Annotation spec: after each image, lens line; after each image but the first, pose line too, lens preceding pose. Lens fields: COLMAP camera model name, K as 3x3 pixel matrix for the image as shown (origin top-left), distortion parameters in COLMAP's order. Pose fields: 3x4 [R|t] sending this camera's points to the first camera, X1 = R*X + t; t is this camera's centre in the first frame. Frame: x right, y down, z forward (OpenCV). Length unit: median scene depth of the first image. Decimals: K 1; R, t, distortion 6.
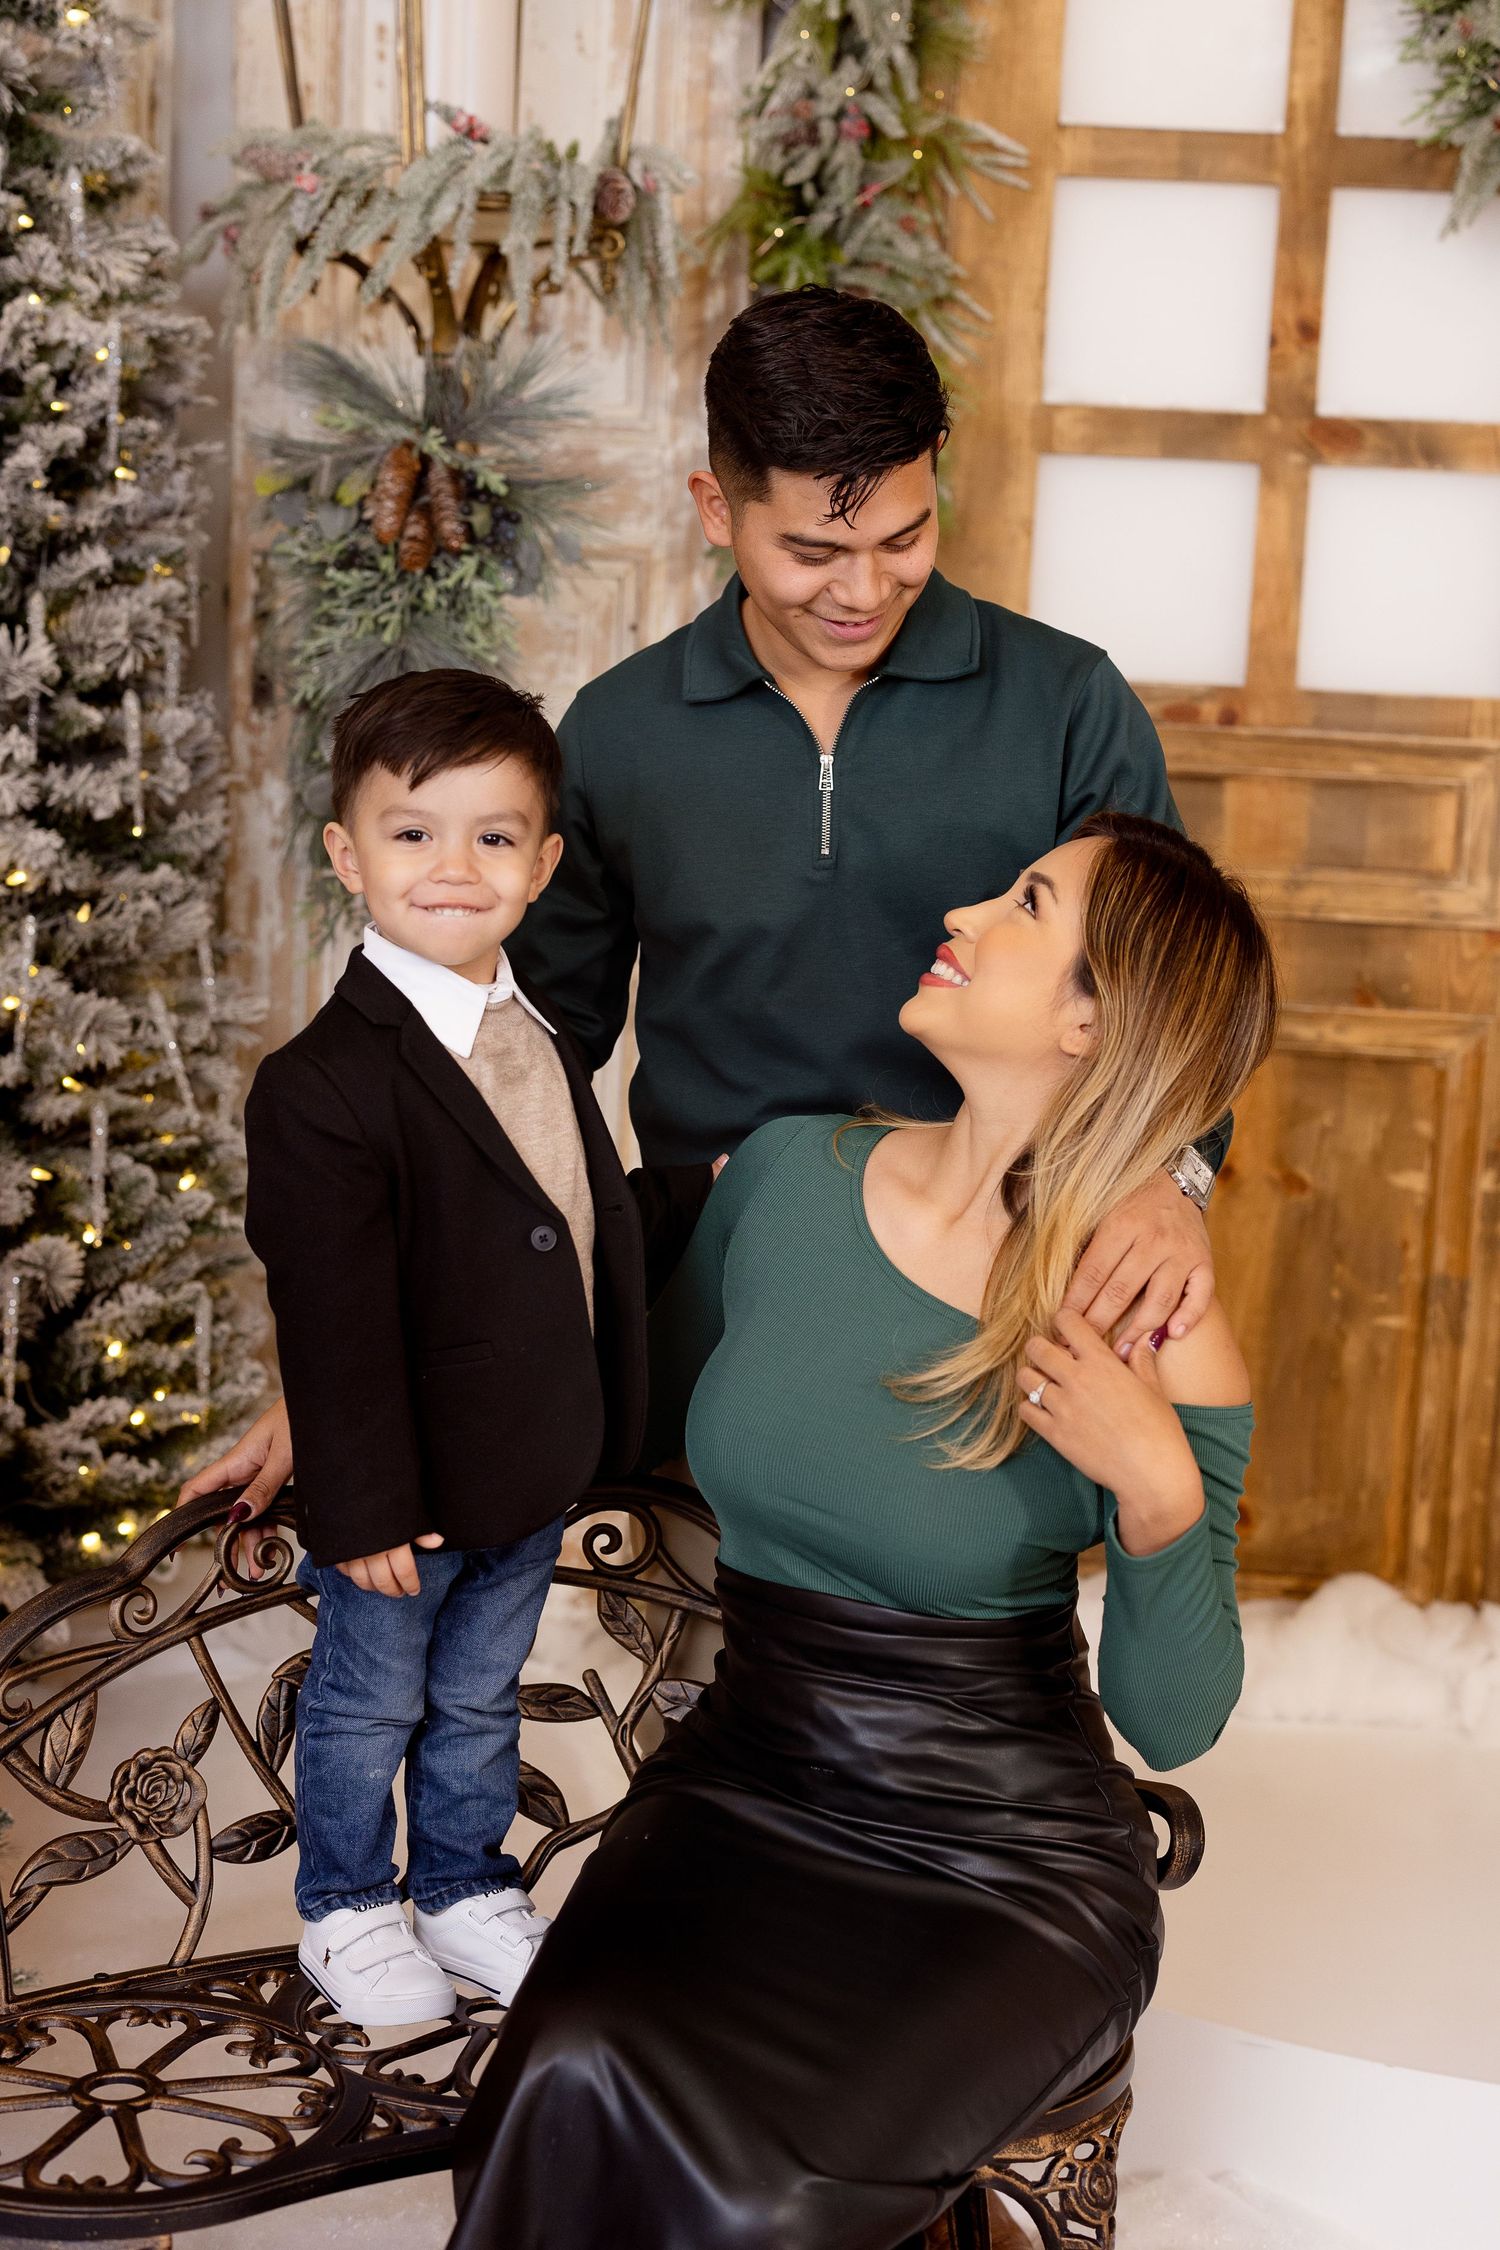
lens RADIAL K [[3245.2, 0, 750.4], [0, 3245.2, 1130.4], [0, 0, 1]] dist [0.024655, 0.000000]
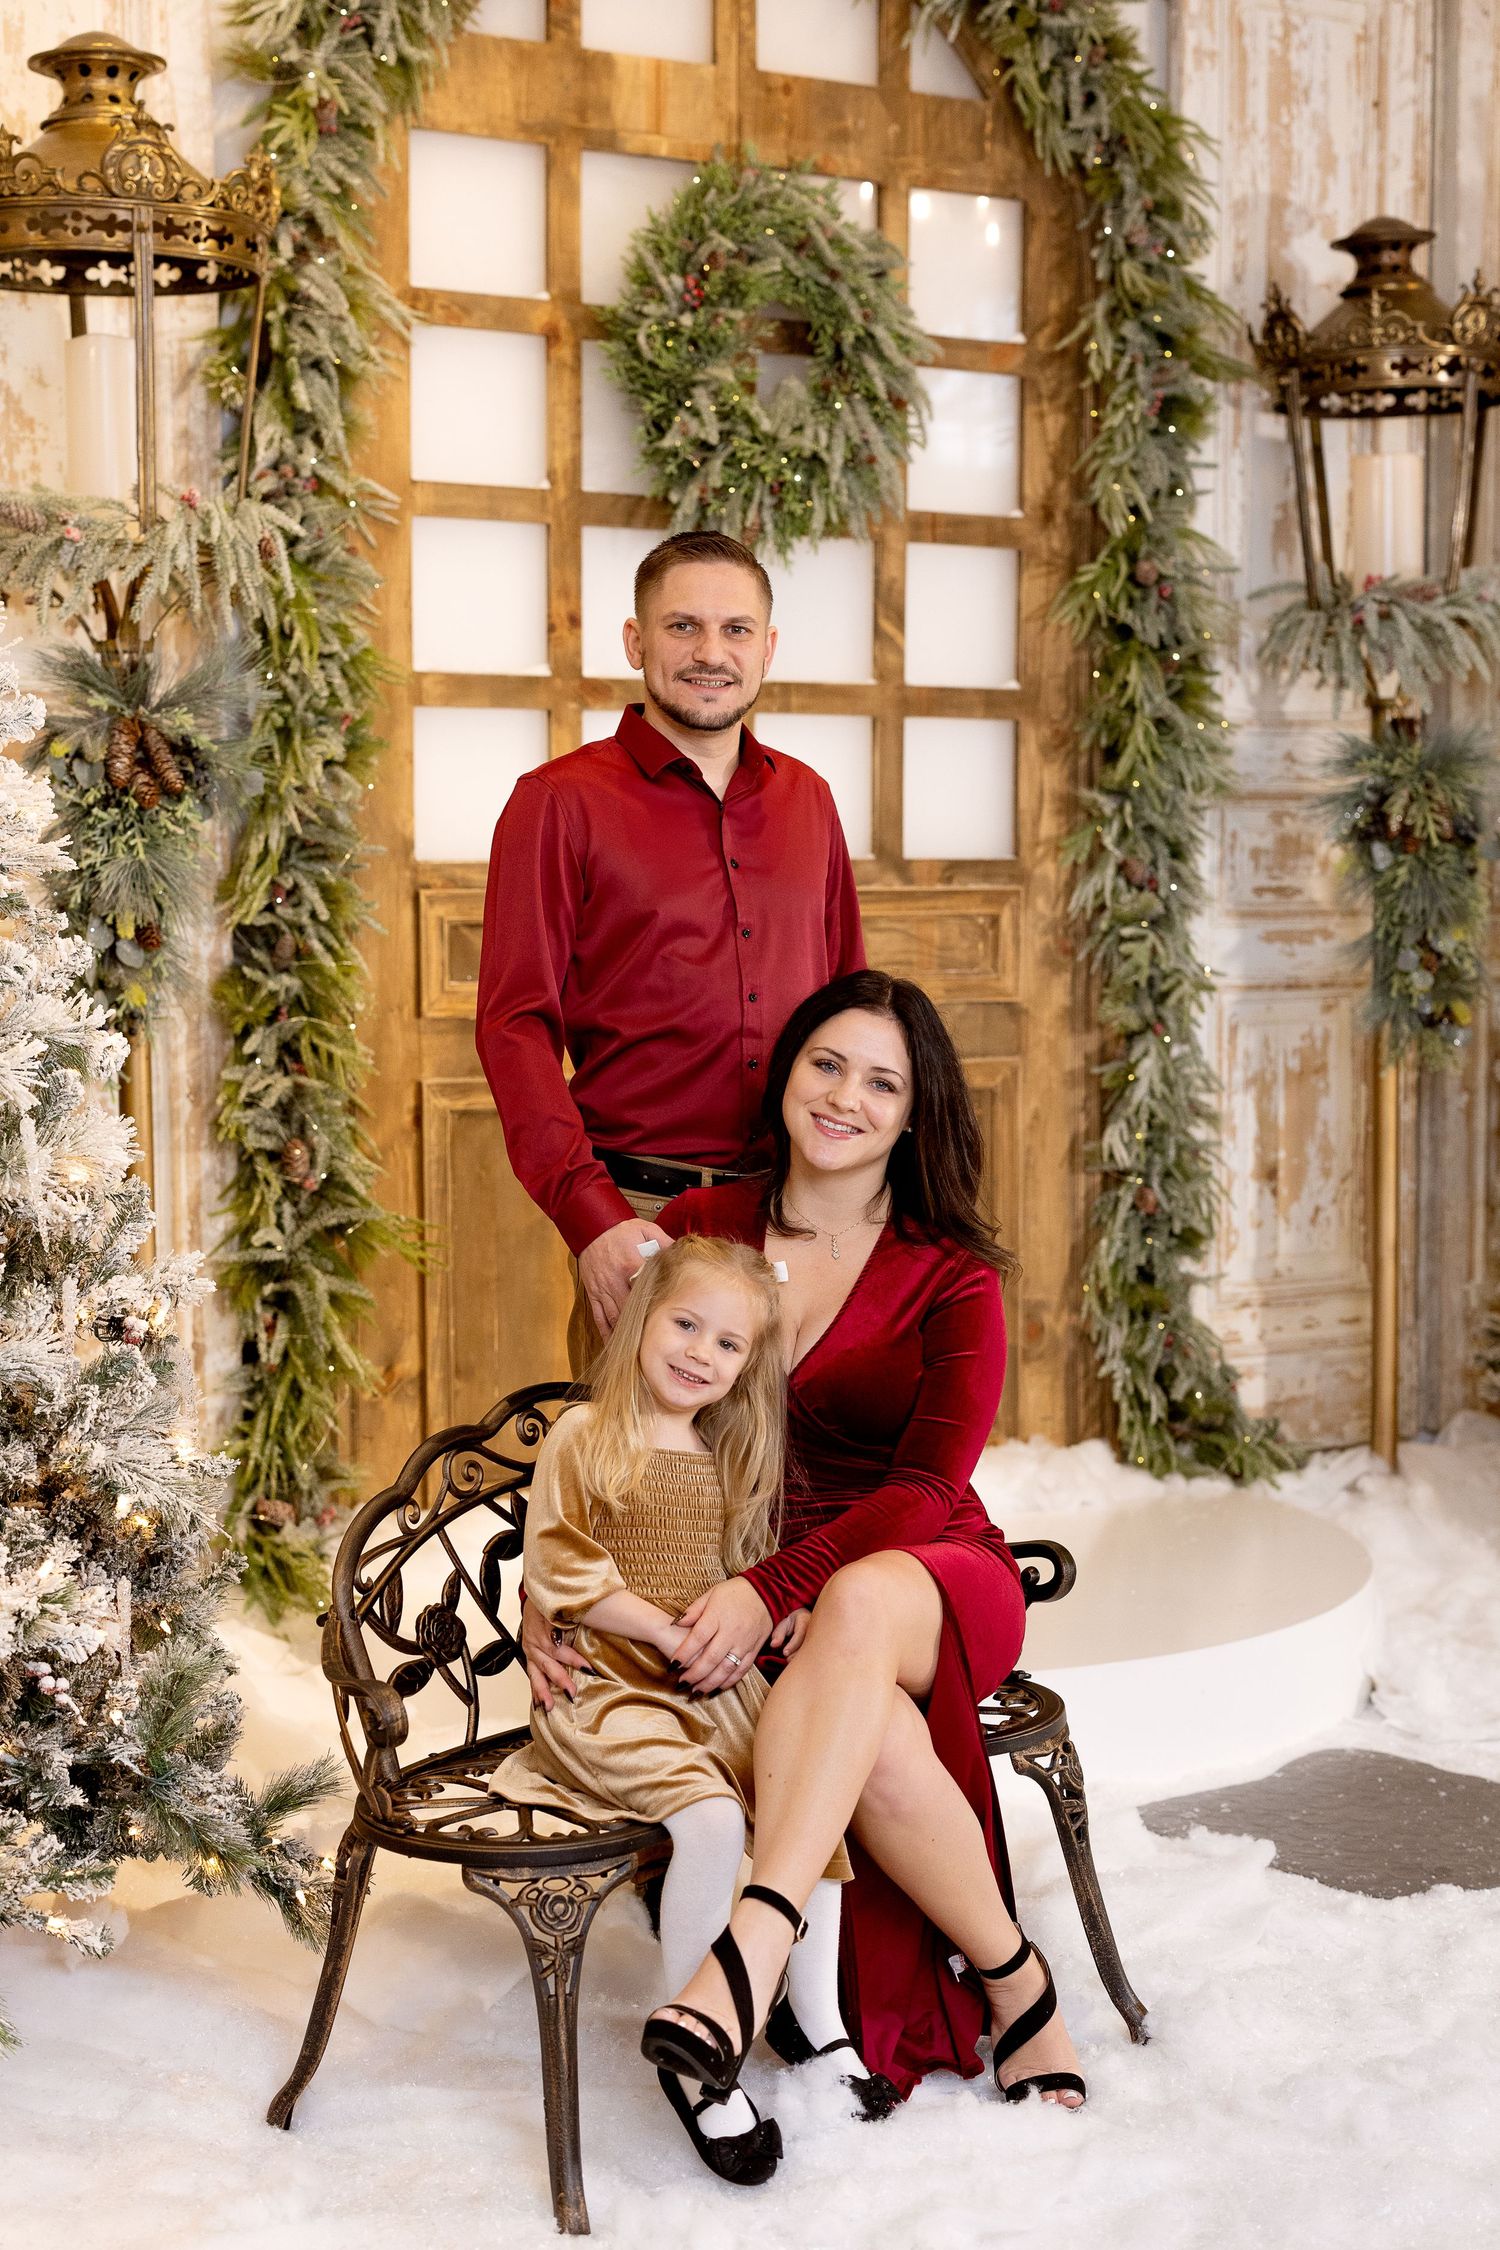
lens RADIAL K [[3245.2, 0, 674.2], [0, 3245.2, 1153.7], [0, 0, 1]] dist [0.024655, 0.000000]
pose [[0.835814, -0.098539, 0.540097, -0.633567], [0.119200, 0.992865, -0.003321, 0.005716], [-0.535916, 0.067155, 0.841596, -0.261476]]
